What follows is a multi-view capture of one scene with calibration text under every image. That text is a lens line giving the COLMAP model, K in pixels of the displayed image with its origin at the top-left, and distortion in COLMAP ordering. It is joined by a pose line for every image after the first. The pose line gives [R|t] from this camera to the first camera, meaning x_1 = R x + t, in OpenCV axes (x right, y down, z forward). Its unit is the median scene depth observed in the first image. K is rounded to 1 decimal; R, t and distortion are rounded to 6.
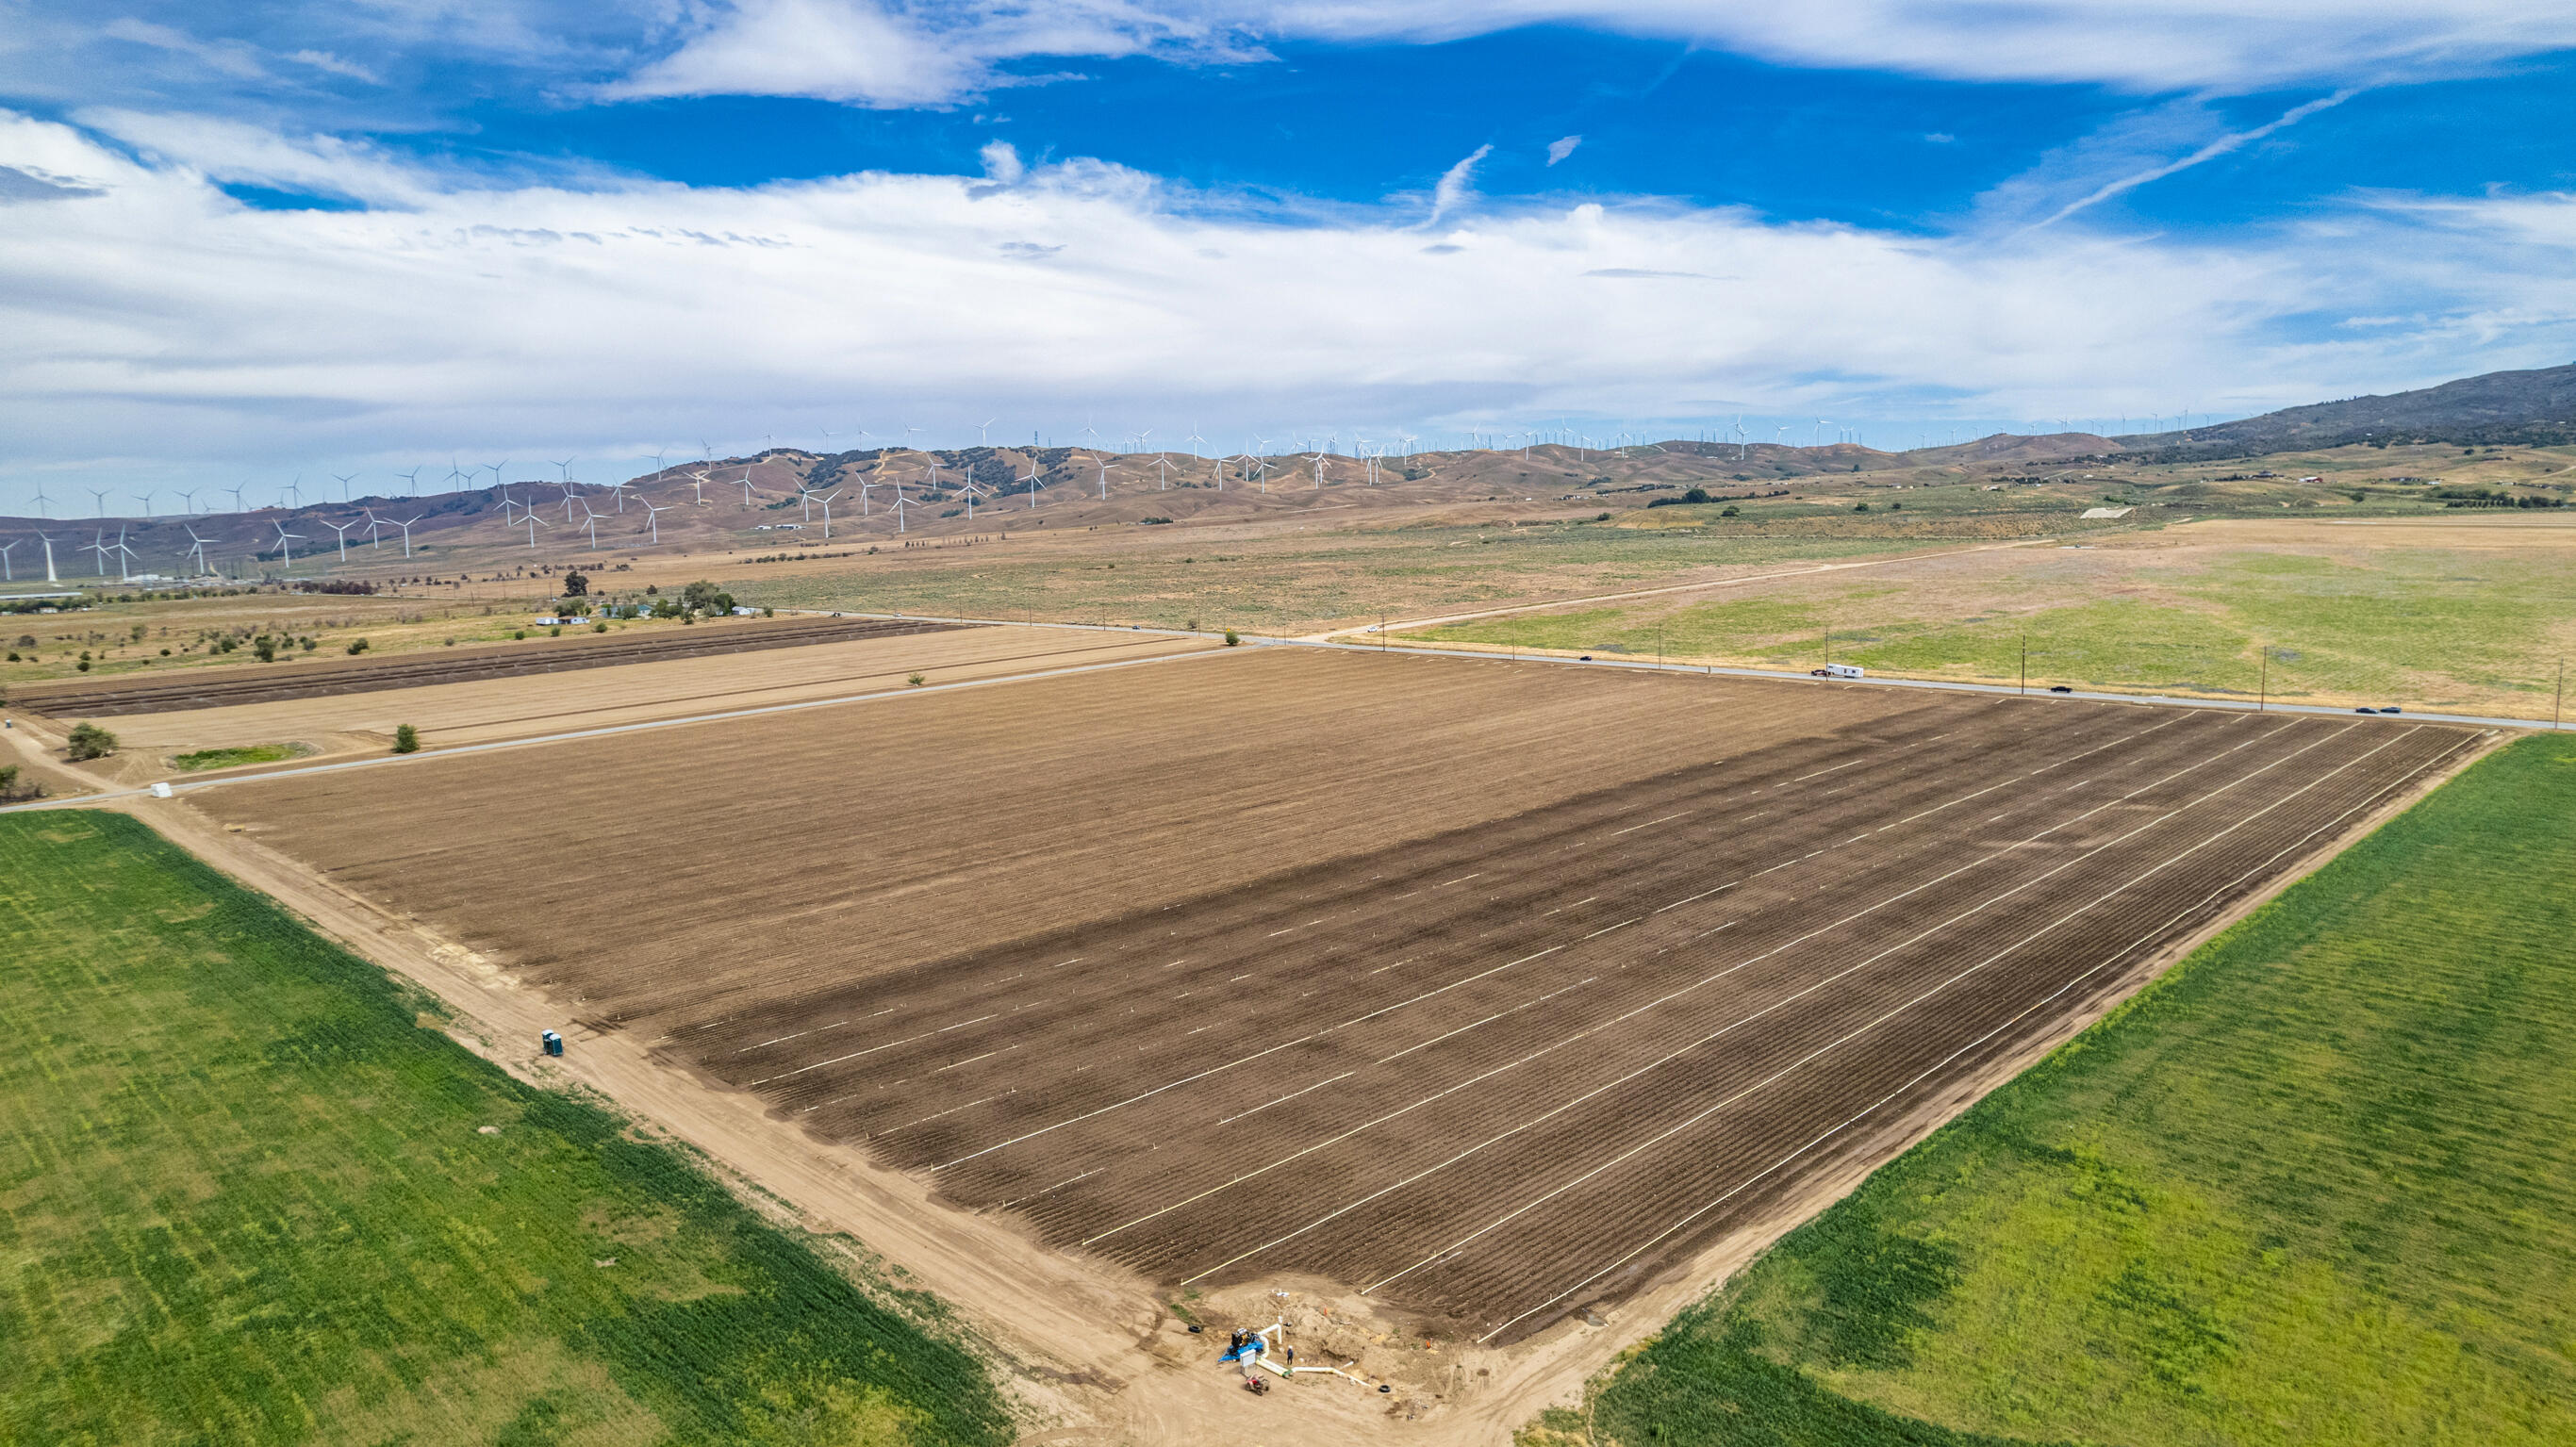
lens RADIAL K [[1638.5, 0, 1288.0], [0, 1638.5, 723.5], [0, 0, 1]] dist [-0.074426, 0.094975]
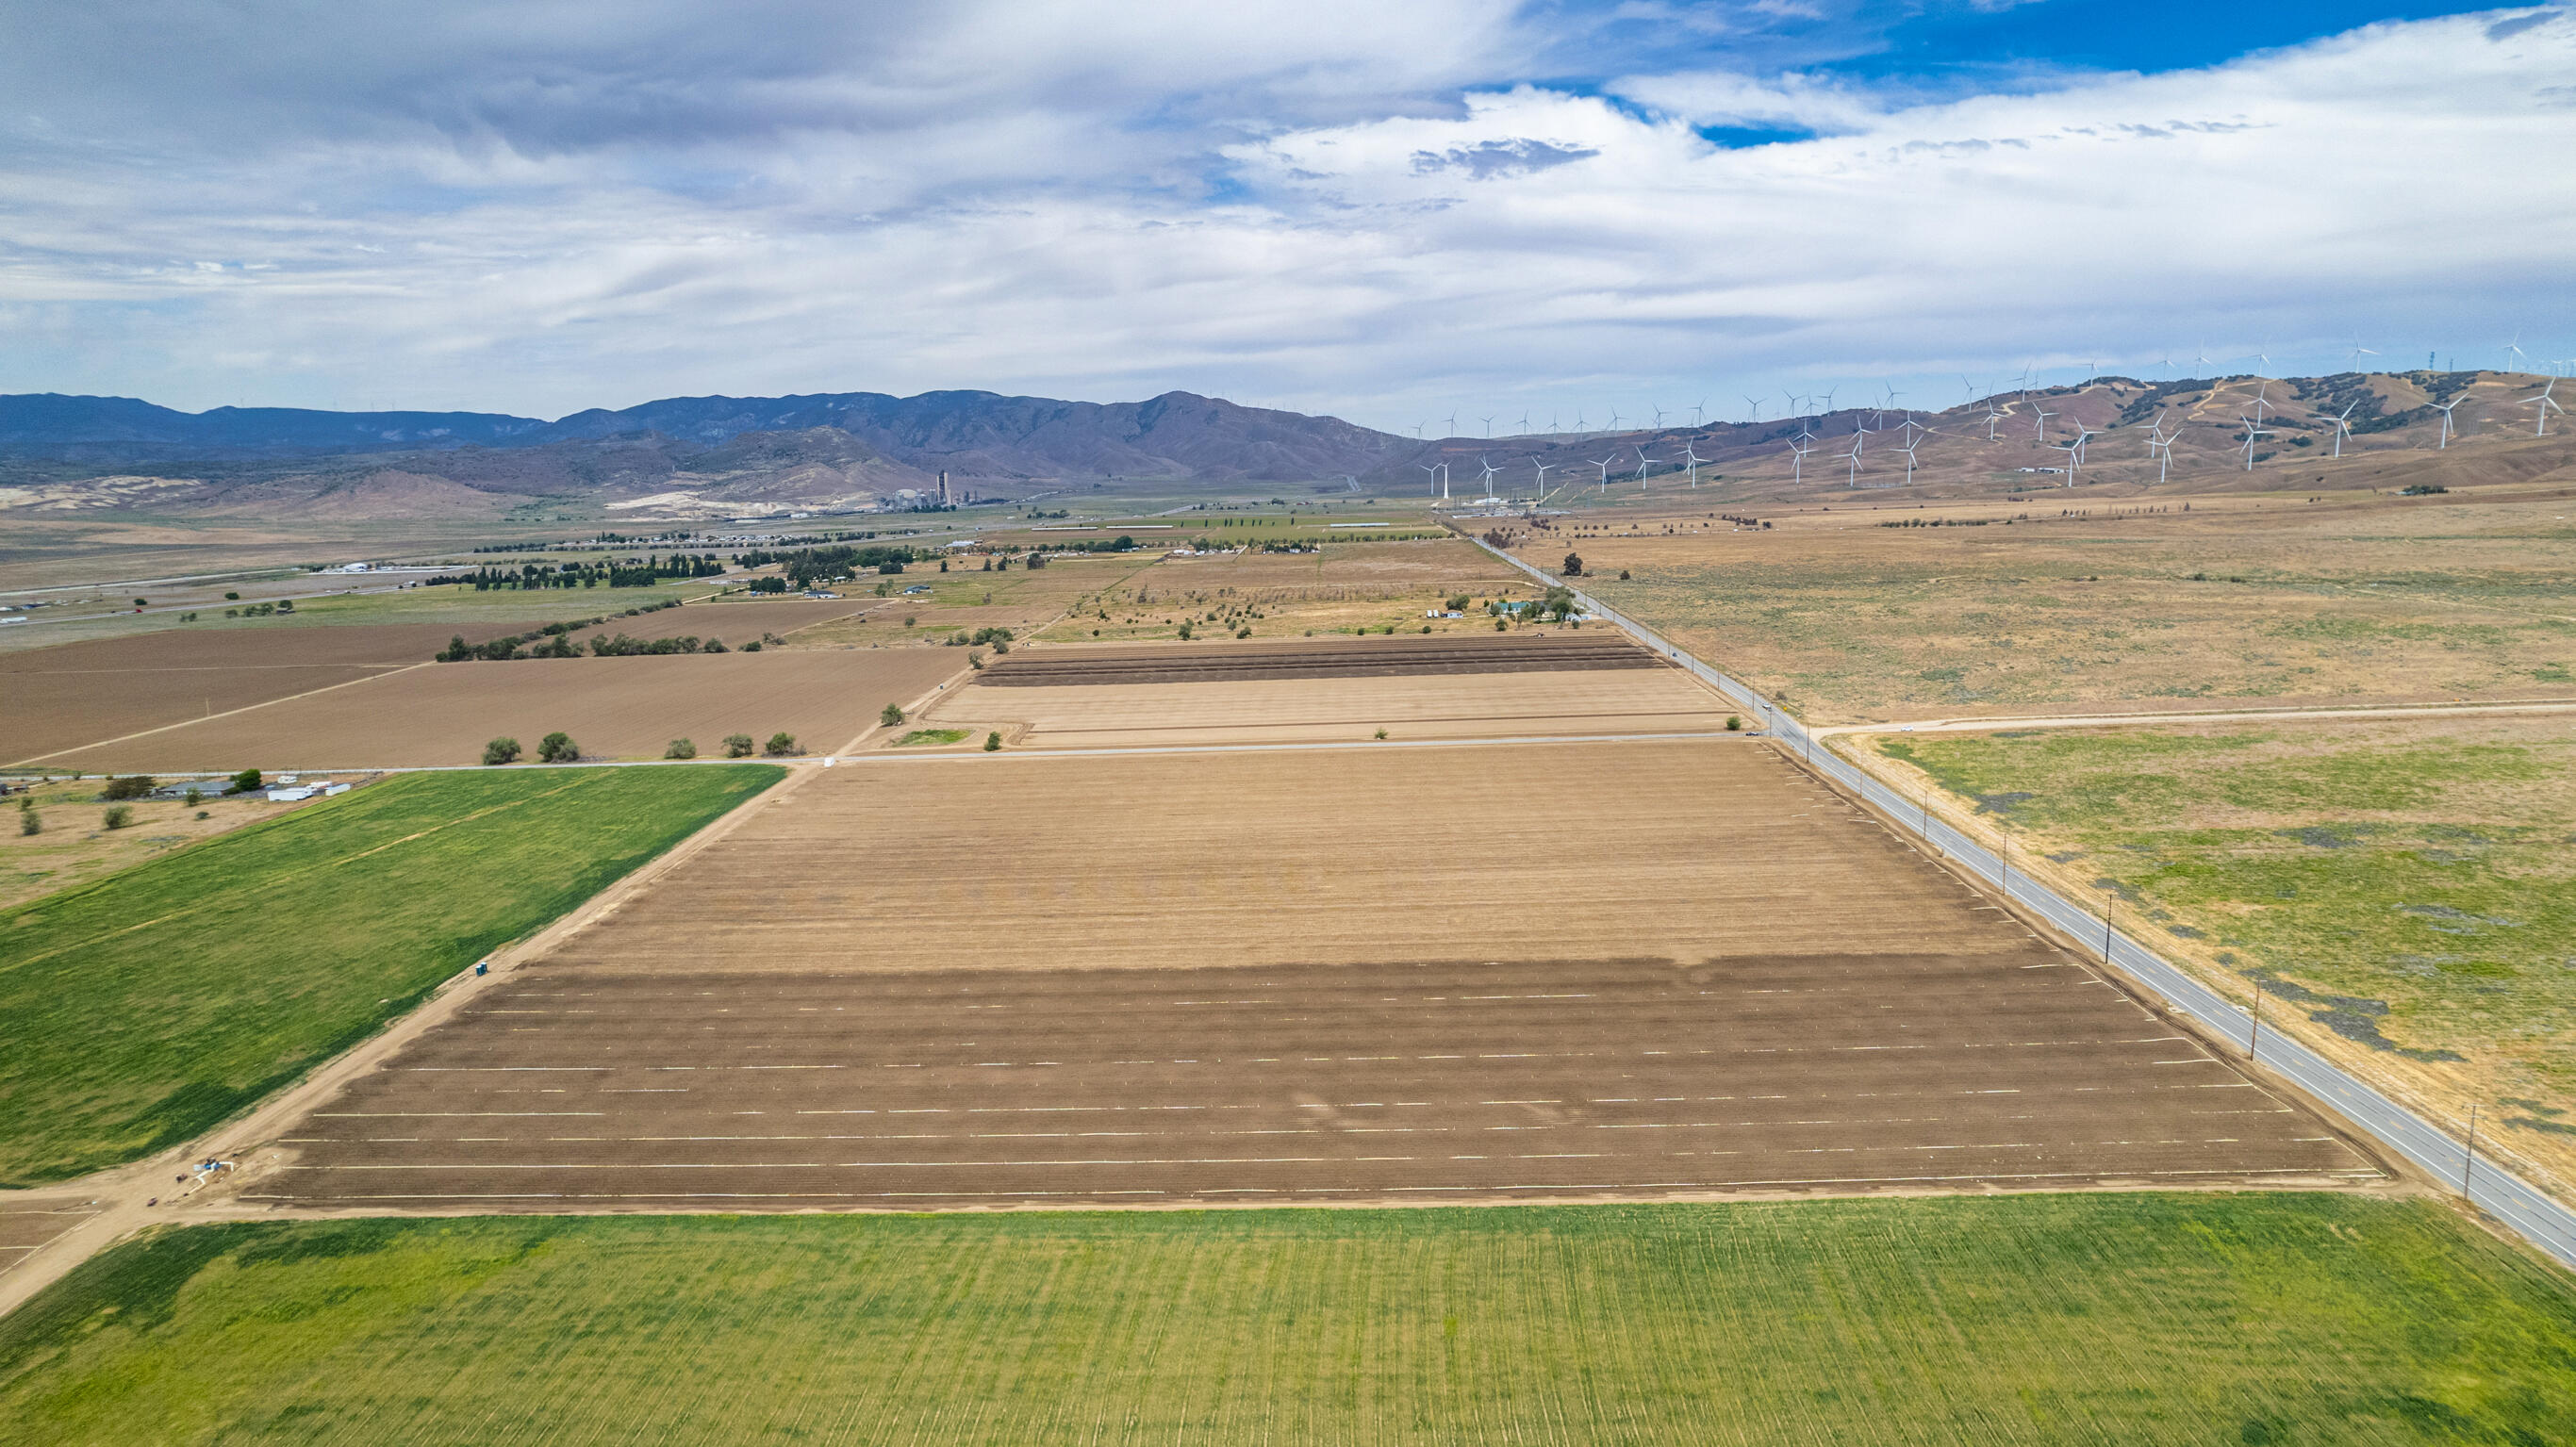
lens RADIAL K [[1680.9, 0, 1288.0], [0, 1680.9, 723.5], [0, 0, 1]] dist [-0.140185, 0.130558]
pose [[0.694130, 0.126756, -0.708601, 1.649913], [-0.090887, 0.991929, 0.088407, -0.378735], [0.714088, 0.003037, 0.700049, 0.285351]]
